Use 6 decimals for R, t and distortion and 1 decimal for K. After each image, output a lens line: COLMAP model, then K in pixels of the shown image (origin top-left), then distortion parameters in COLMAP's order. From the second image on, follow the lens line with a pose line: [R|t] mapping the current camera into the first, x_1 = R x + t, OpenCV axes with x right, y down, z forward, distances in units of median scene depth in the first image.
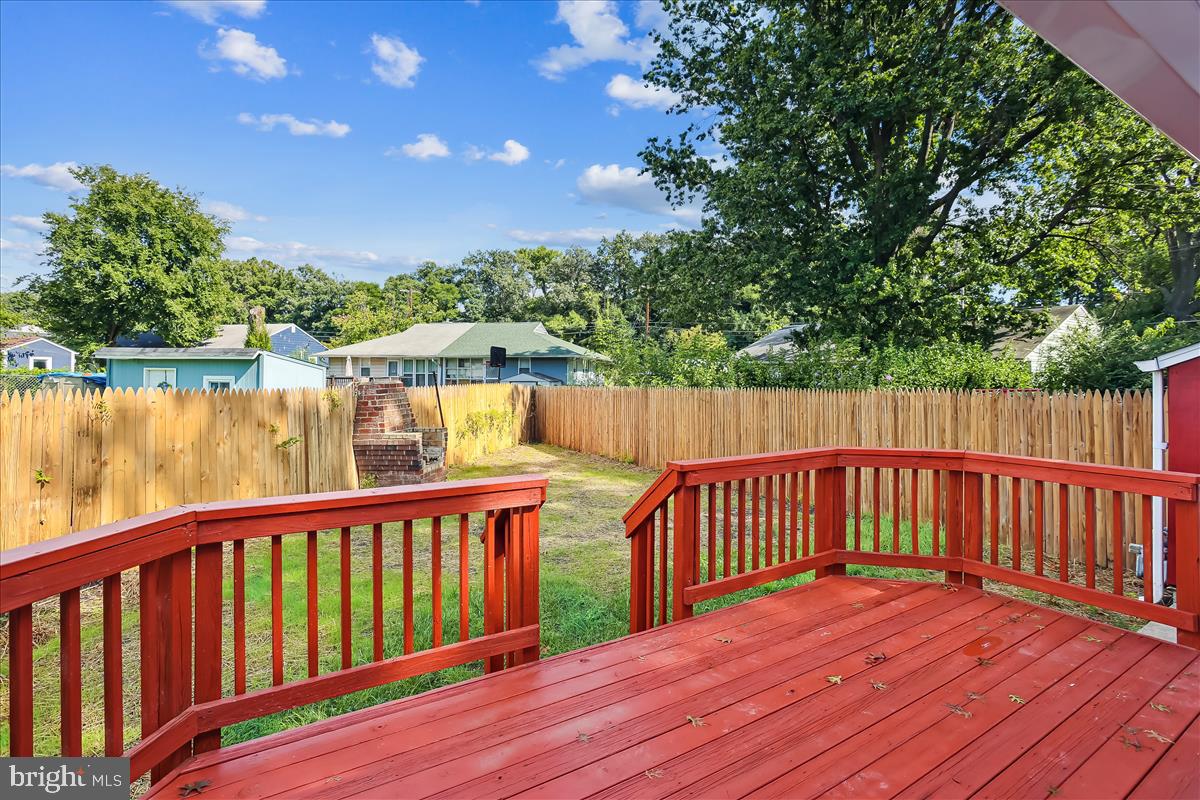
lens RADIAL K [[582.4, 0, 596.2], [0, 582.4, 390.3], [0, 0, 1]] dist [-0.059859, 0.021897]
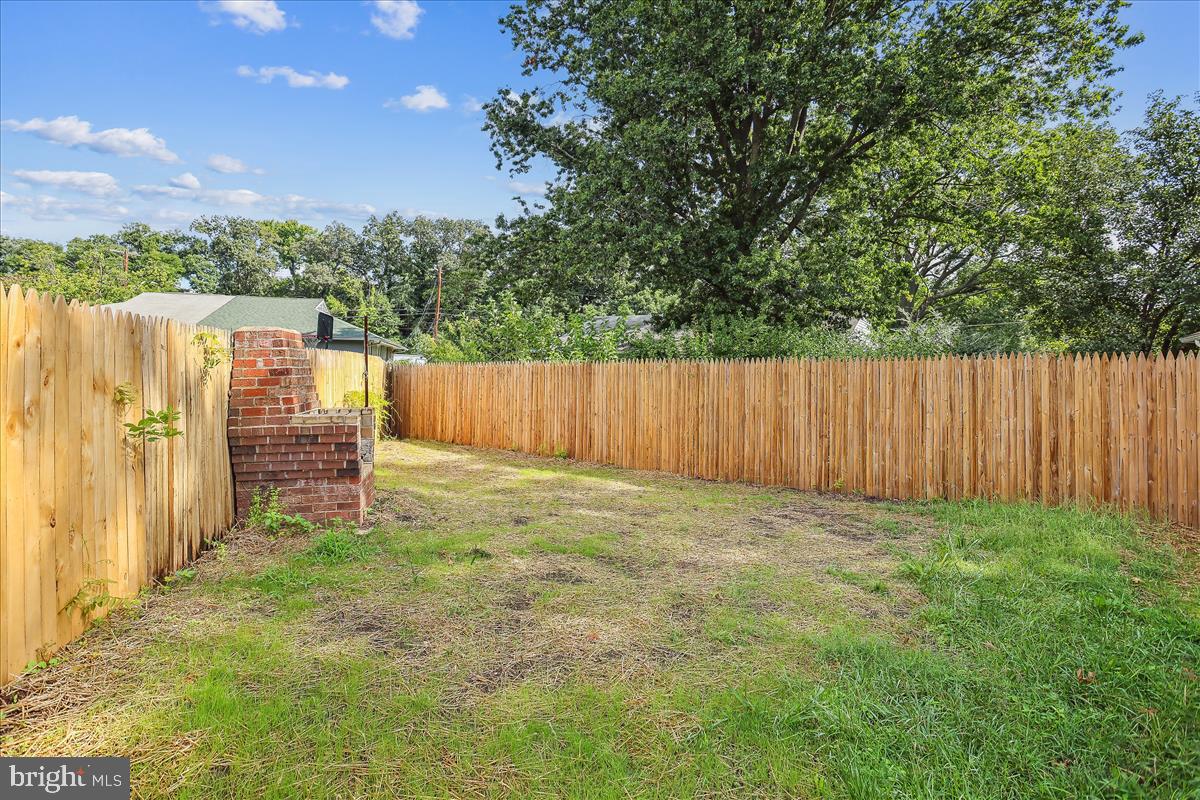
lens RADIAL K [[595.8, 0, 587.5], [0, 595.8, 374.8], [0, 0, 1]] dist [-0.059506, 0.024899]
pose [[0.922447, 0.014438, 0.385853, -0.115497], [-0.005446, 0.999688, -0.024387, 0.016984], [-0.386085, 0.020394, 0.922238, 0.123326]]
